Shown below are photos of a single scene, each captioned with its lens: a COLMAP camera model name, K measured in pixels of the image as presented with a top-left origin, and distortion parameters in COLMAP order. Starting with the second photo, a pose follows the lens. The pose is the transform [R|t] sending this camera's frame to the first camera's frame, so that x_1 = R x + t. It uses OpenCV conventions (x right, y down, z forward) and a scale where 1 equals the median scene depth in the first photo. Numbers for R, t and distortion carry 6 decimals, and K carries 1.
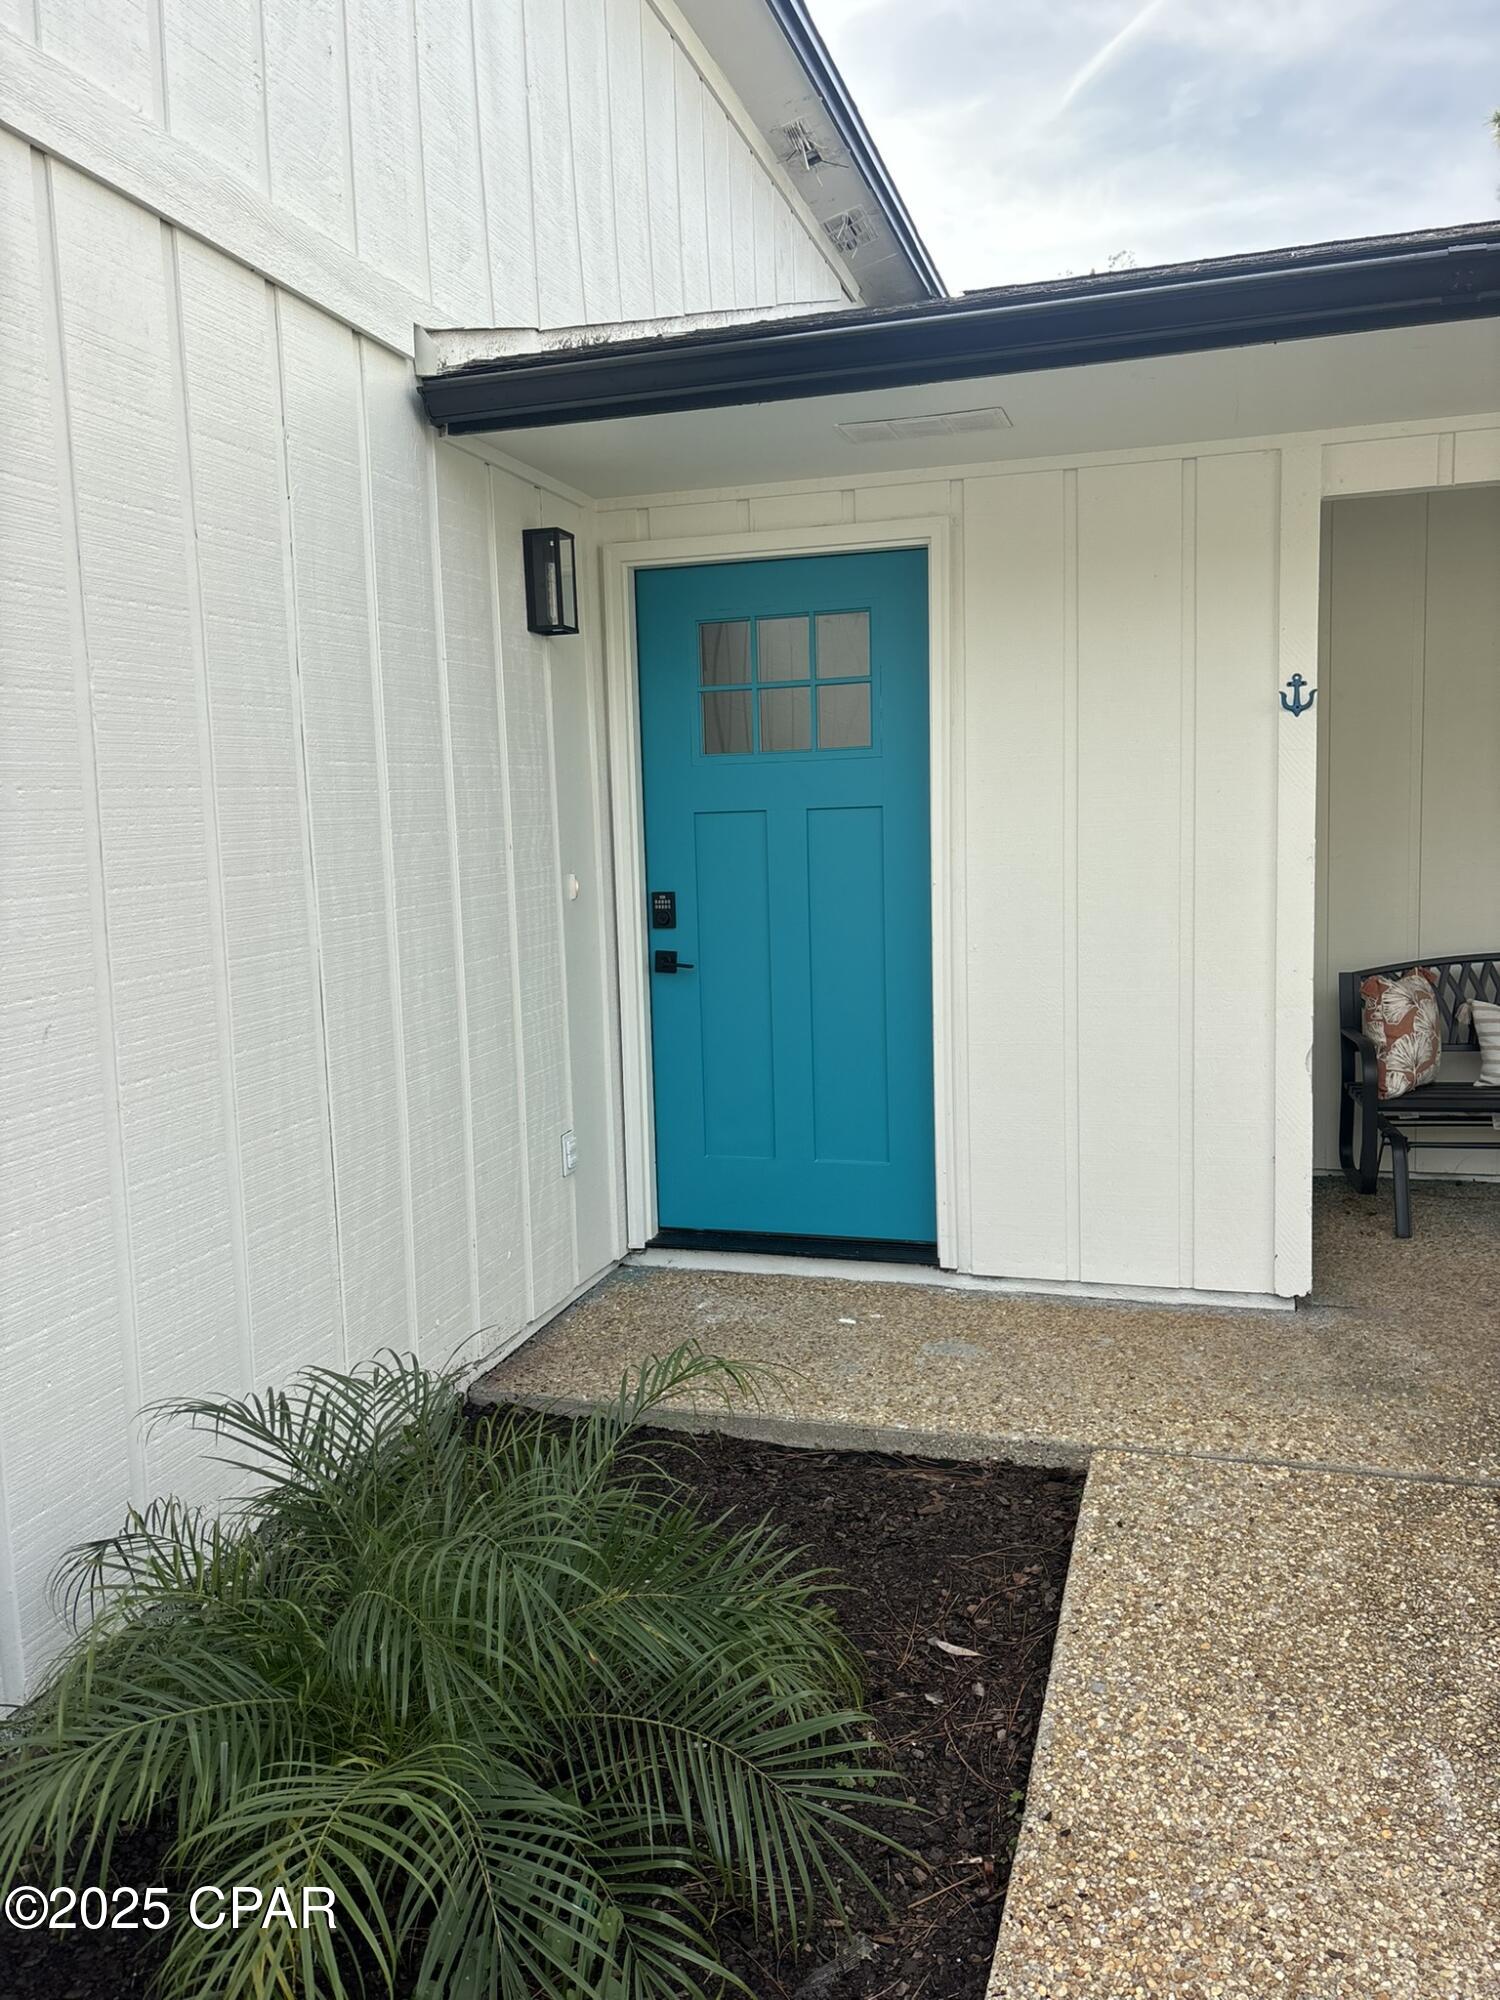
lens RADIAL K [[1508.3, 0, 744.1], [0, 1508.3, 993.0], [0, 0, 1]] dist [0.037557, -0.053694]
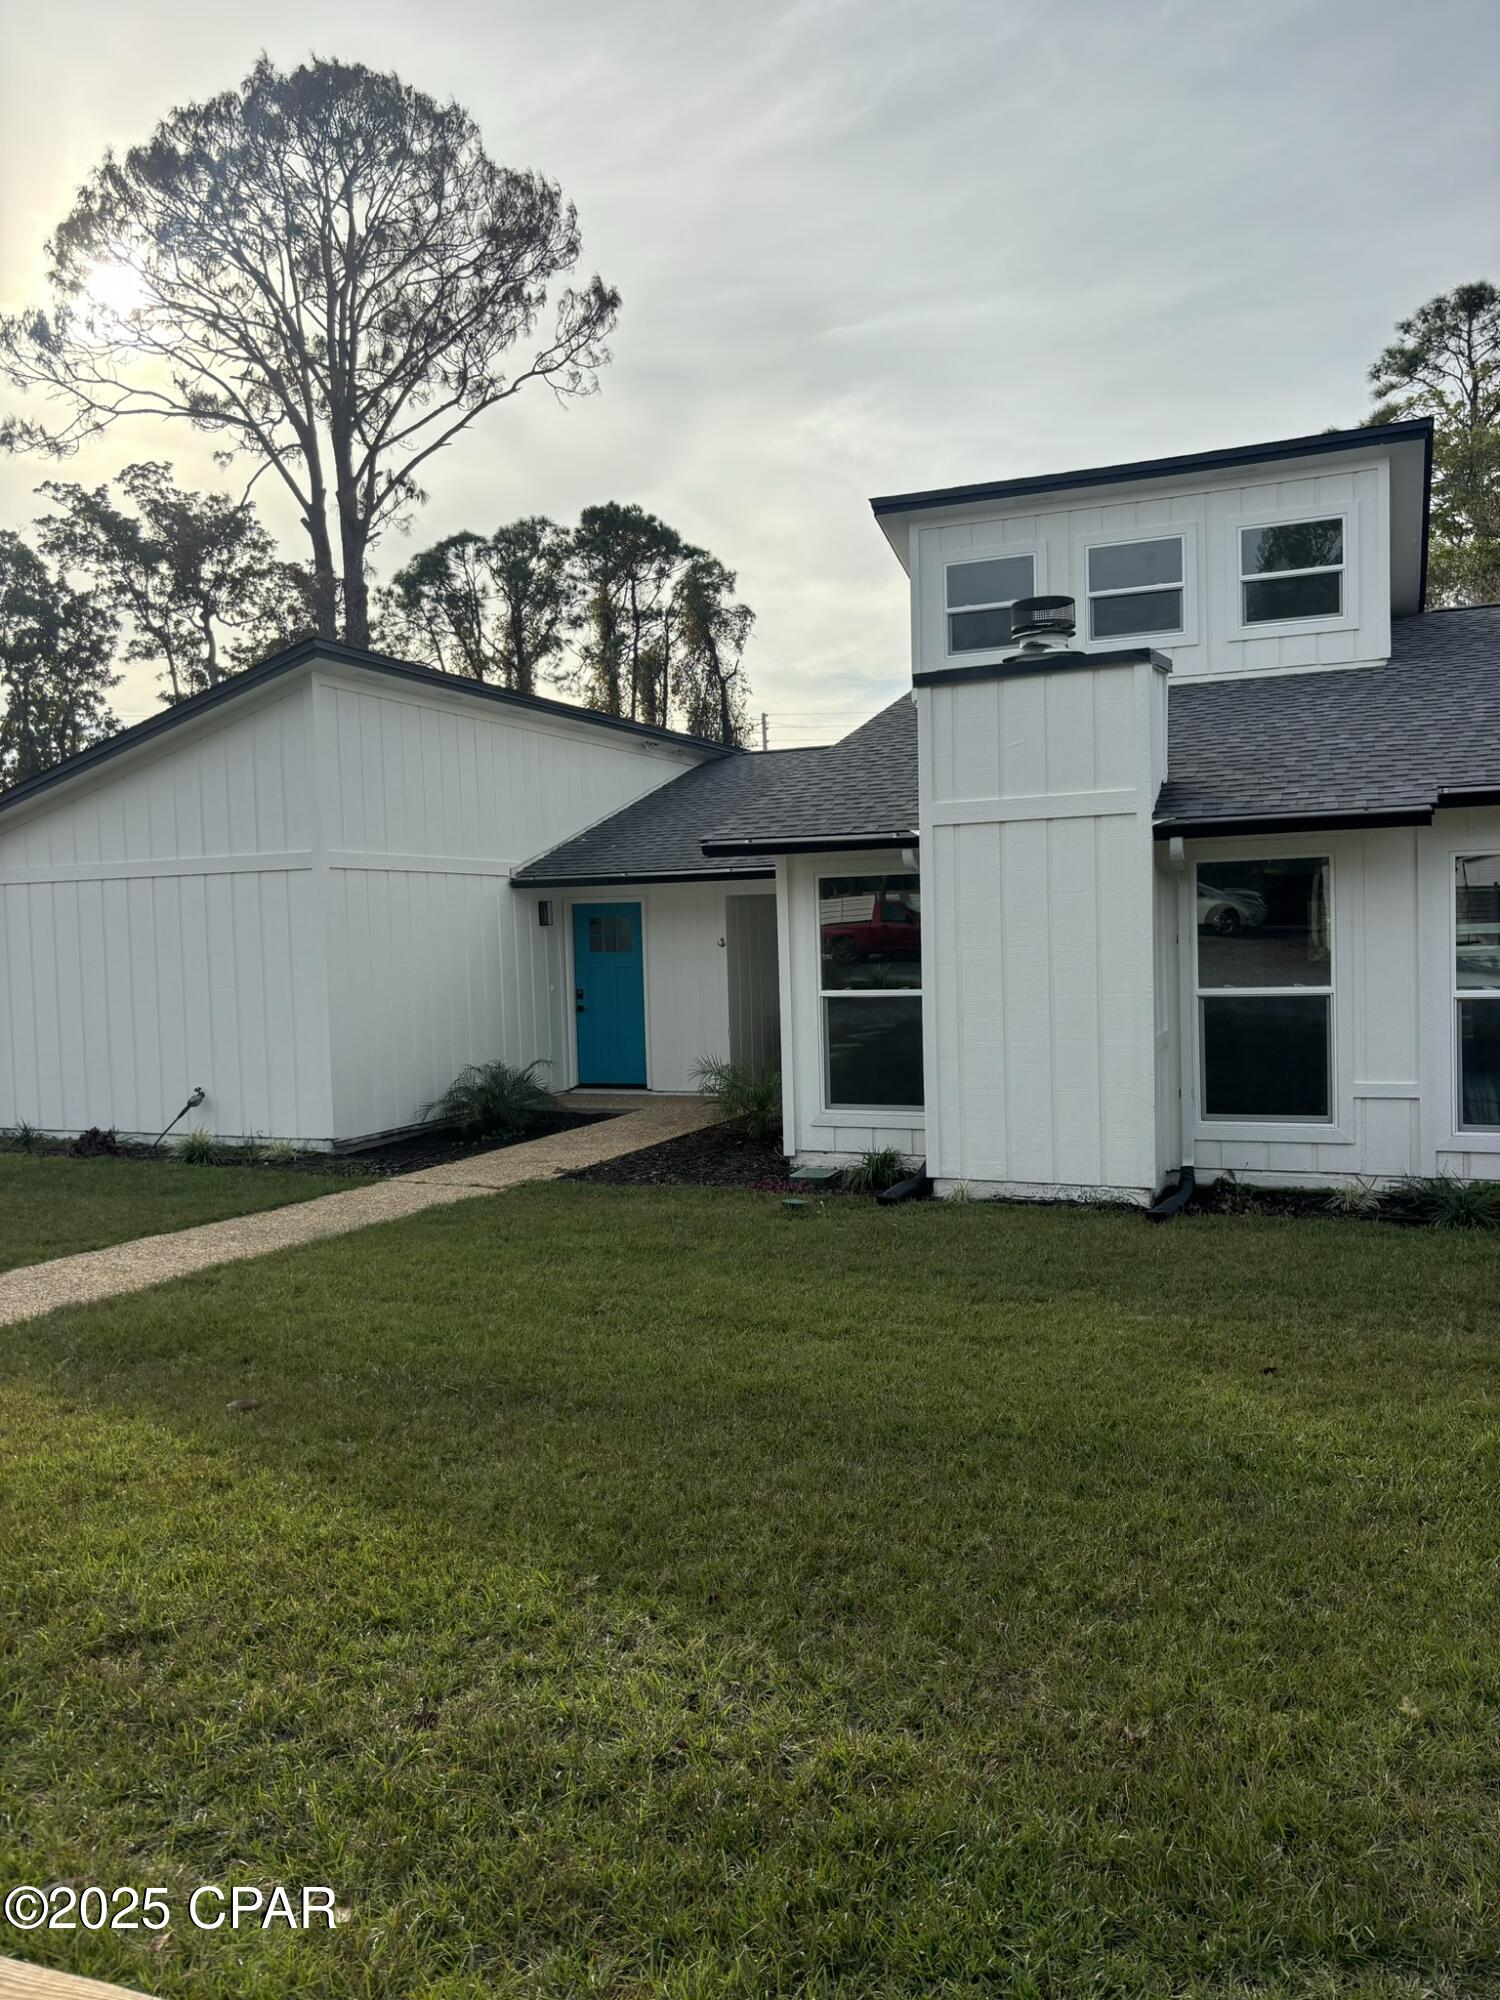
lens RADIAL K [[1508.3, 0, 744.1], [0, 1508.3, 993.0], [0, 0, 1]] dist [0.037557, -0.053694]
pose [[0.994498, 0.005412, -0.104620, 0.785507], [-0.012302, 0.997789, -0.065316, 0.190524], [0.104035, 0.066244, 0.992365, -2.801203]]
